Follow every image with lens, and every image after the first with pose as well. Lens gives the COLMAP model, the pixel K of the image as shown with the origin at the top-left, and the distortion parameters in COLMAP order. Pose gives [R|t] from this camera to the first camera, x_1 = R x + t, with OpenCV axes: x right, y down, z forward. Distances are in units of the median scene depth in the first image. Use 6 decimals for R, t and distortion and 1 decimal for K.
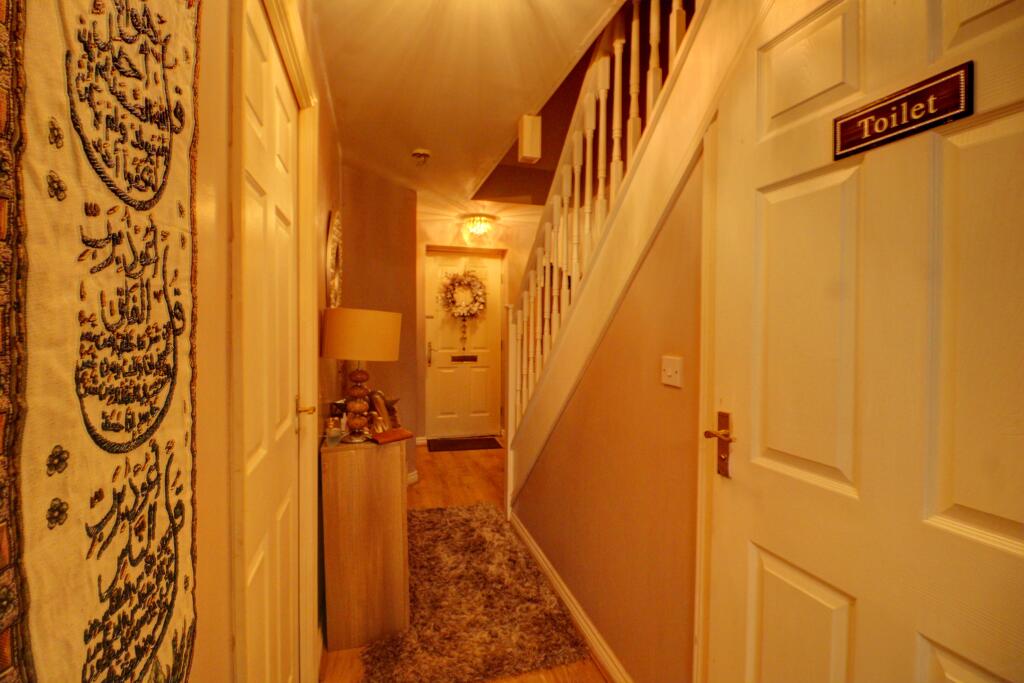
lens RADIAL K [[479.3, 0, 509.9], [0, 479.3, 340.8], [0, 0, 1]] dist [0.003283, 0.000116]
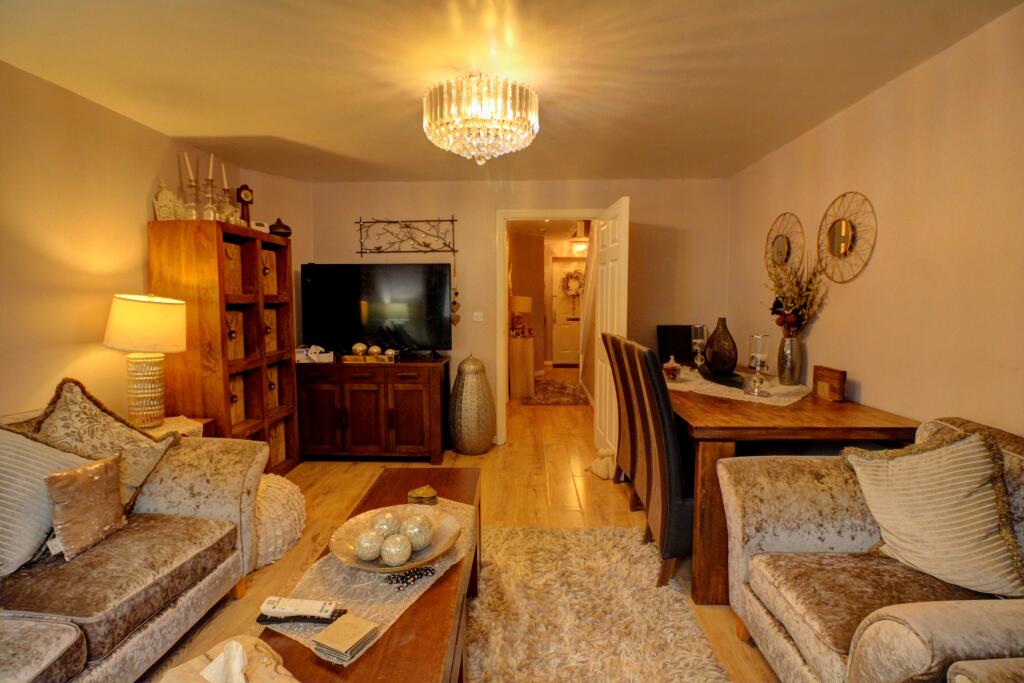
lens RADIAL K [[479.3, 0, 512.4], [0, 479.3, 339.7], [0, 0, 1]] dist [0.003283, 0.000116]
pose [[0.952942, 0.018335, -0.302598, 0.237057], [-0.002994, 0.998690, 0.051083, 0.022664], [0.303138, -0.047774, 0.951748, -0.801281]]
